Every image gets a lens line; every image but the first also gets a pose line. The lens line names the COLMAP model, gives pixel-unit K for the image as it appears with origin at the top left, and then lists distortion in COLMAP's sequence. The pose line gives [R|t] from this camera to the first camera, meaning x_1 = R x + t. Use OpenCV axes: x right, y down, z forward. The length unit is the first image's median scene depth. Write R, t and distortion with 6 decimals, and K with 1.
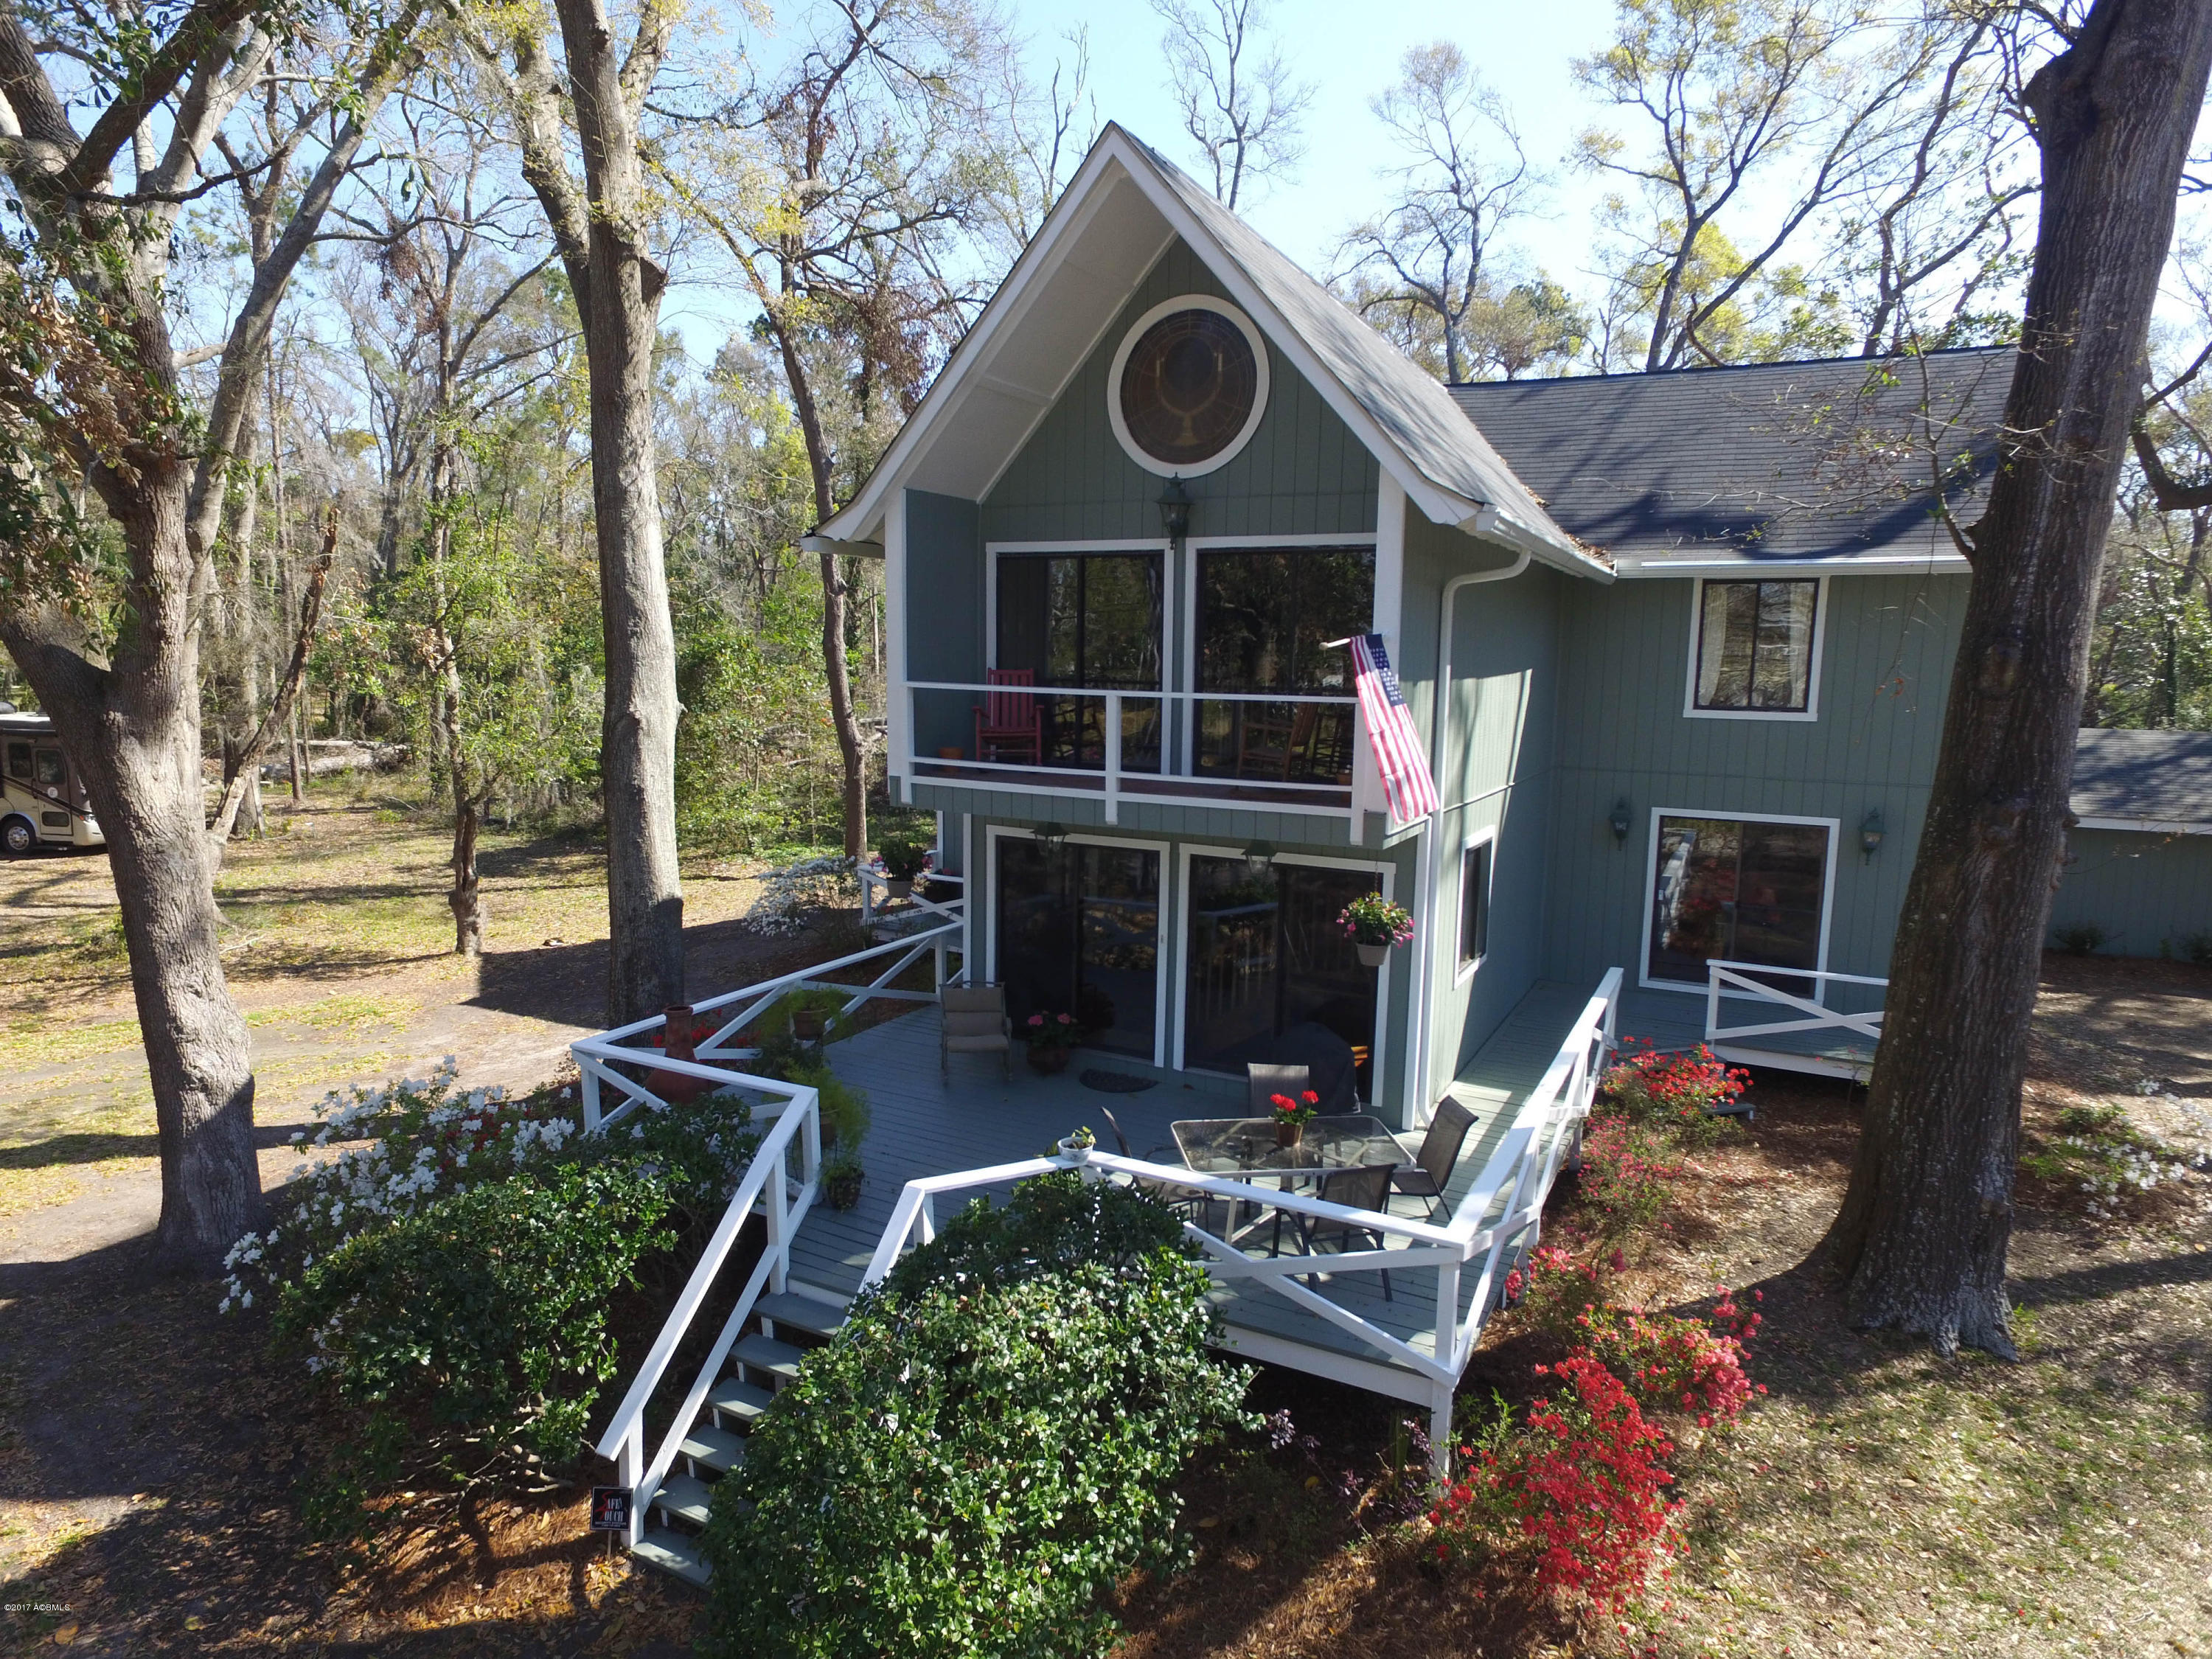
lens RADIAL K [[1292.8, 0, 1106.3], [0, 1292.8, 839.4], [0, 0, 1]] dist [-0.012725, 0.006906]
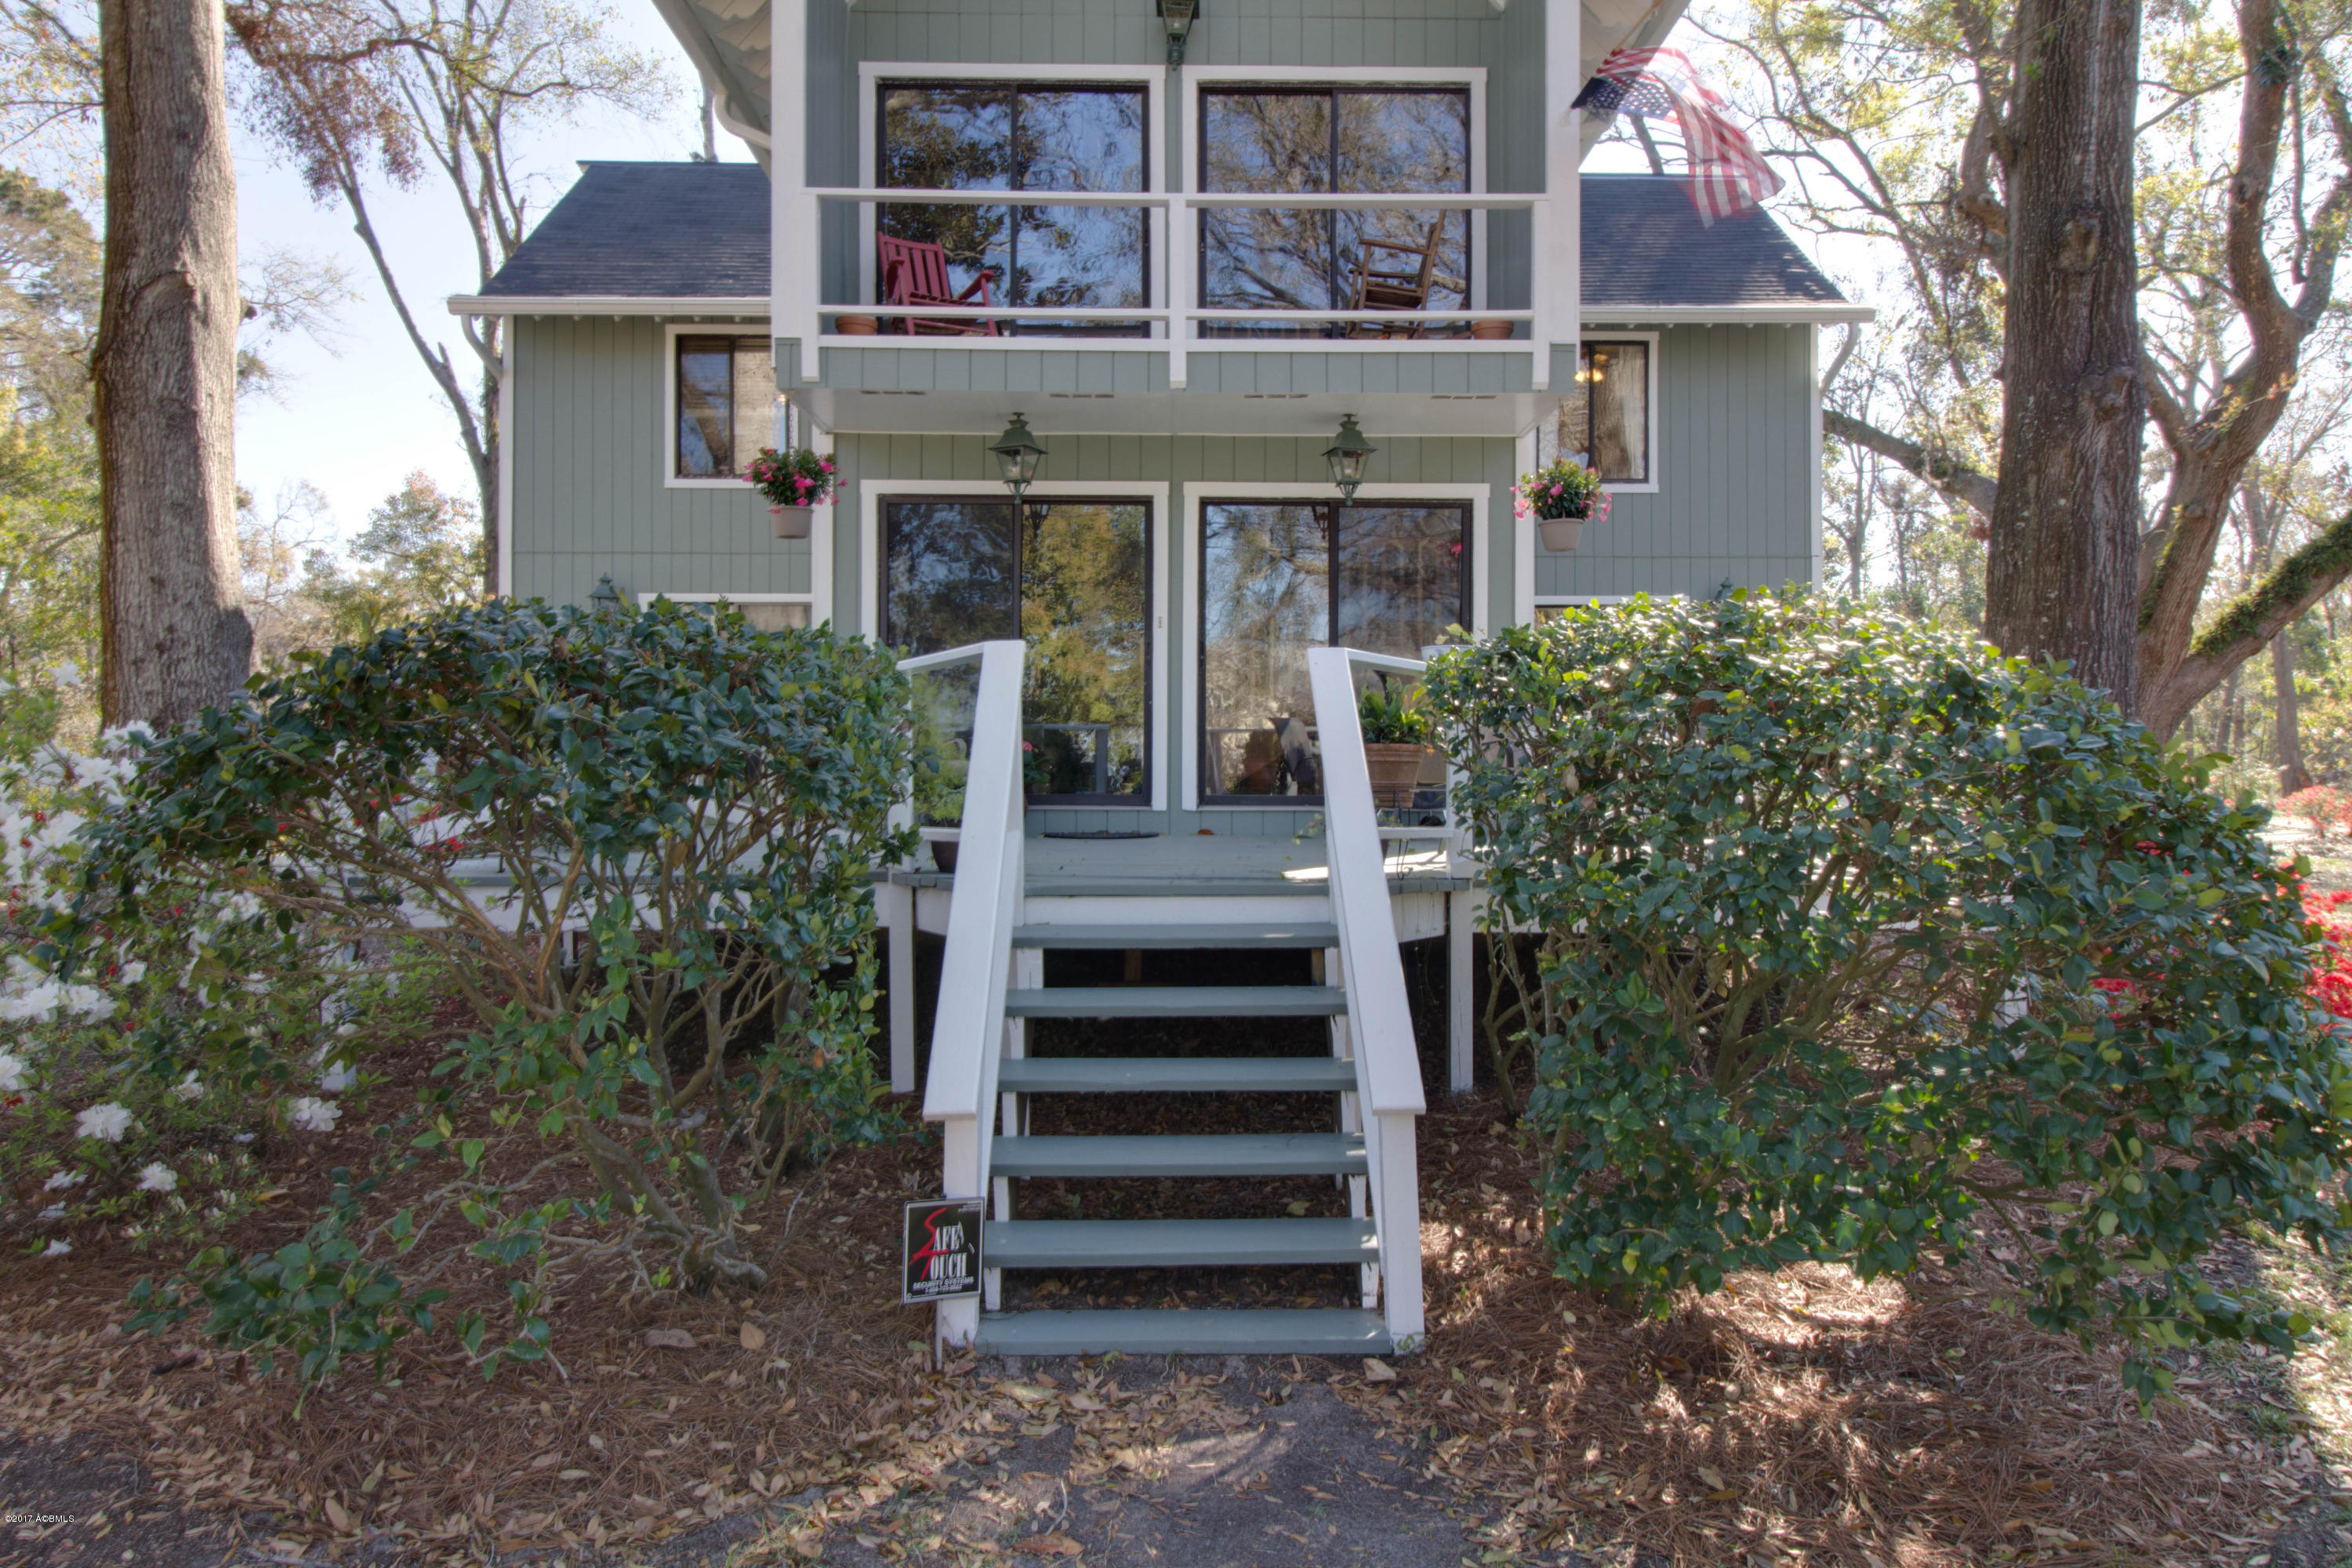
lens RADIAL K [[1538.4, 0, 1170.7], [0, 1538.4, 780.2], [0, 0, 1]] dist [-0.002235, -0.000264]
pose [[0.874587, -0.014457, 0.484653, -0.355685], [0.084331, 0.988856, -0.122684, 0.263548], [-0.477479, 0.148169, 0.866060, 0.285453]]
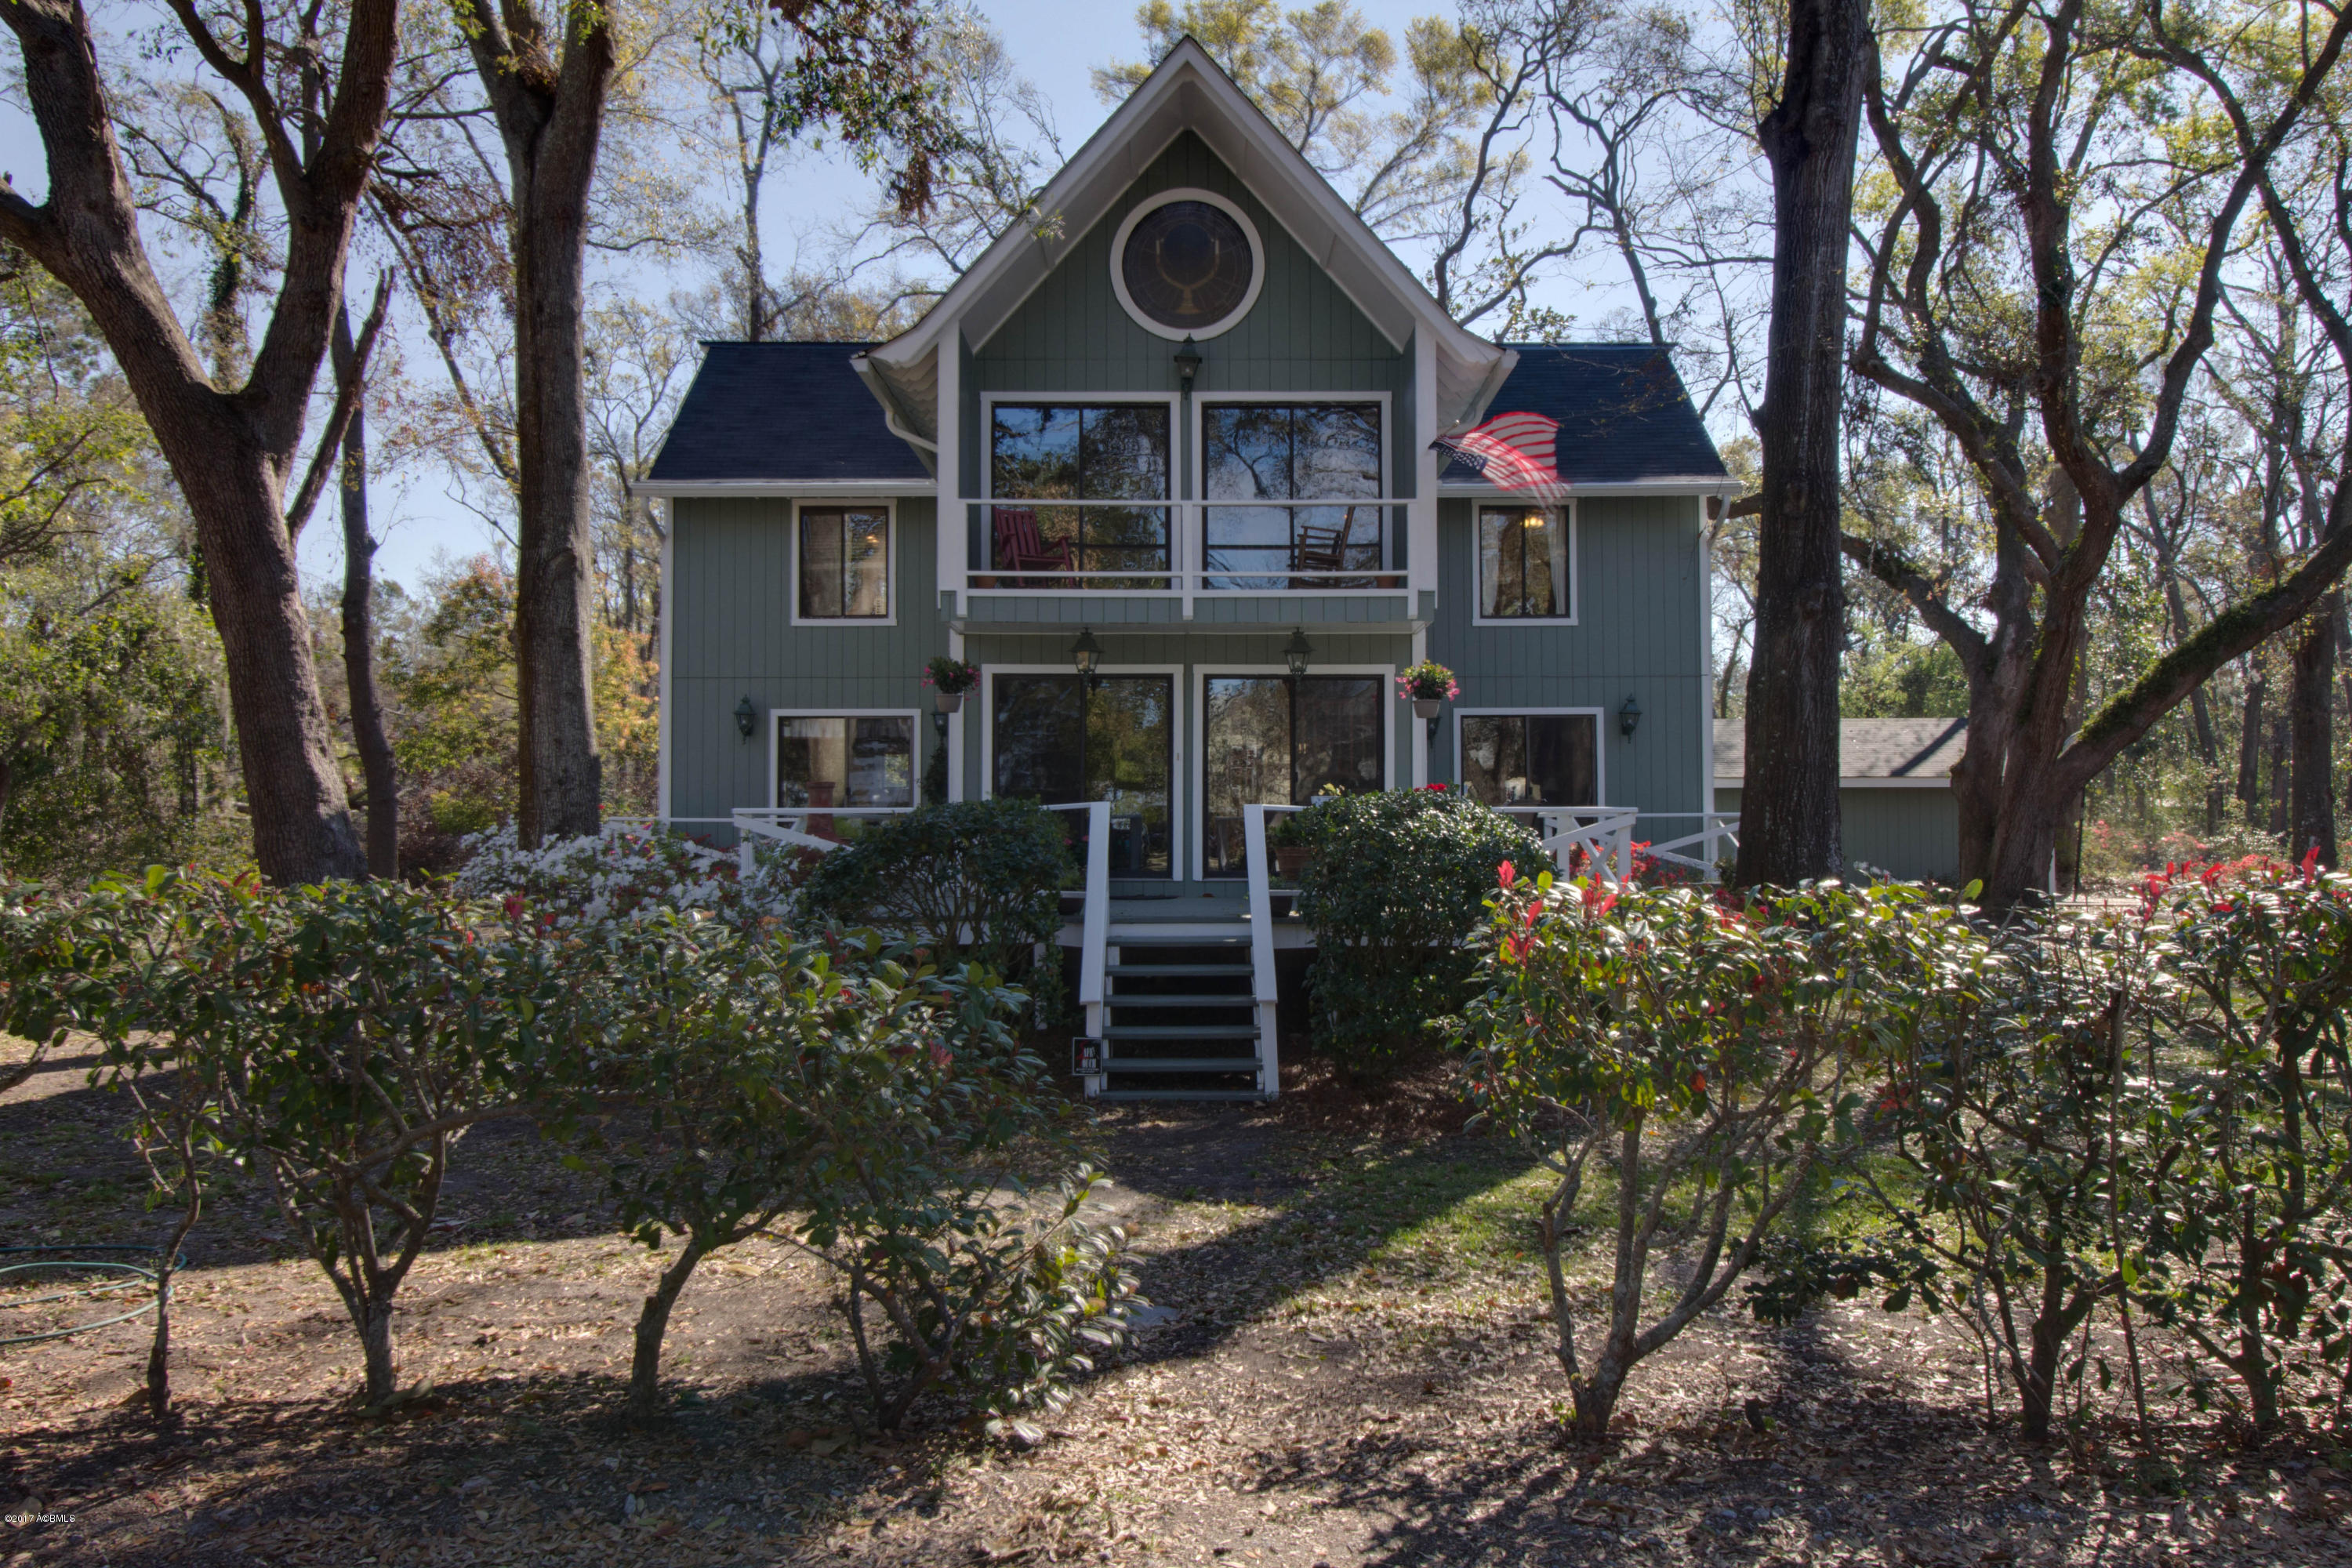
lens RADIAL K [[1883.2, 0, 1179.9], [0, 1883.2, 779.3], [0, 0, 1]] dist [-0.001010, 0.001441]
pose [[0.880820, -0.001230, 0.473449, -0.687430], [0.084454, 0.984366, -0.154565, 0.334082], [-0.465857, 0.176129, 0.867154, -0.342966]]
